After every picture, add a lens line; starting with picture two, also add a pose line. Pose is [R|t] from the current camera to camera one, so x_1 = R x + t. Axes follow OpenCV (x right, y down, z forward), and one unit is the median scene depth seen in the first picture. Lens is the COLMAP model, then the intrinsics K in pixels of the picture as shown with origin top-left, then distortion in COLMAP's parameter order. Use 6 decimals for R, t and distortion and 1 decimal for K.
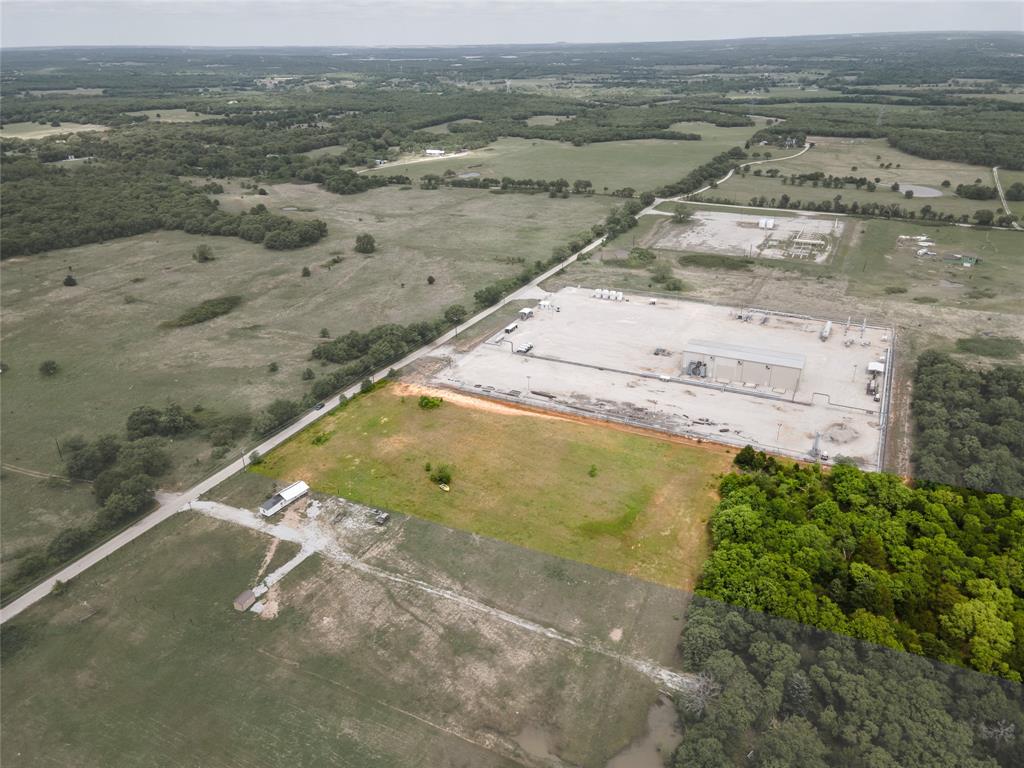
lens RADIAL K [[745.1, 0, 516.3], [0, 745.1, 385.0], [0, 0, 1]] dist [0.031338, 0.027215]
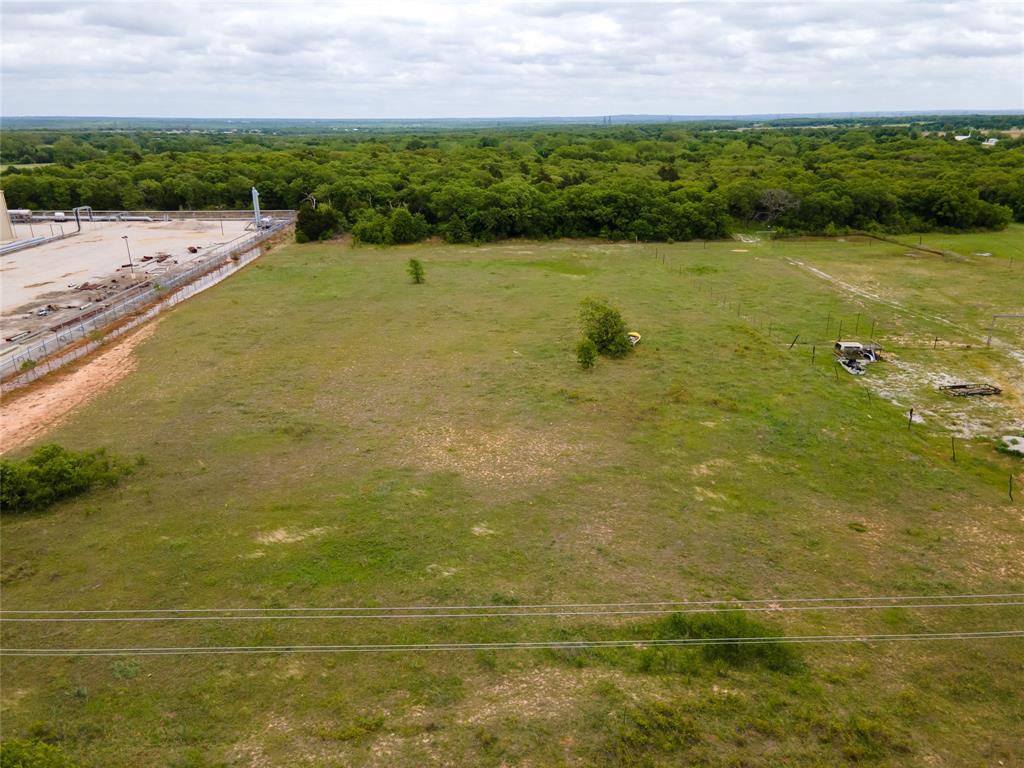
lens RADIAL K [[745.1, 0, 519.5], [0, 745.1, 382.7], [0, 0, 1]] dist [0.031338, 0.027215]
pose [[-0.478549, -0.276248, 0.833473, -0.319569], [0.385279, 0.786900, 0.482025, -0.035937], [-0.789019, 0.551793, -0.270138, 0.969887]]
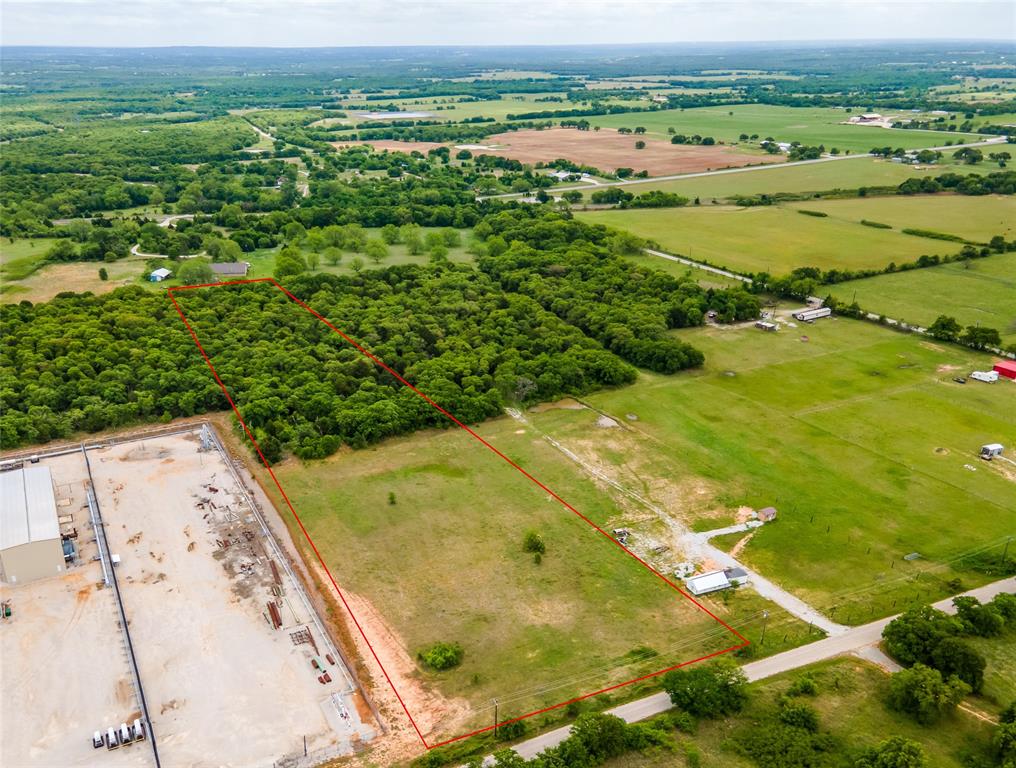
lens RADIAL K [[856.2, 0, 439.0], [0, 856.2, 429.3], [0, 0, 1]] dist [0.045704, 0.011768]
pose [[-0.785984, -0.235552, 0.571616, -0.468526], [0.276186, 0.693415, 0.665505, -0.561196], [-0.553128, 0.680948, -0.479957, 1.234089]]
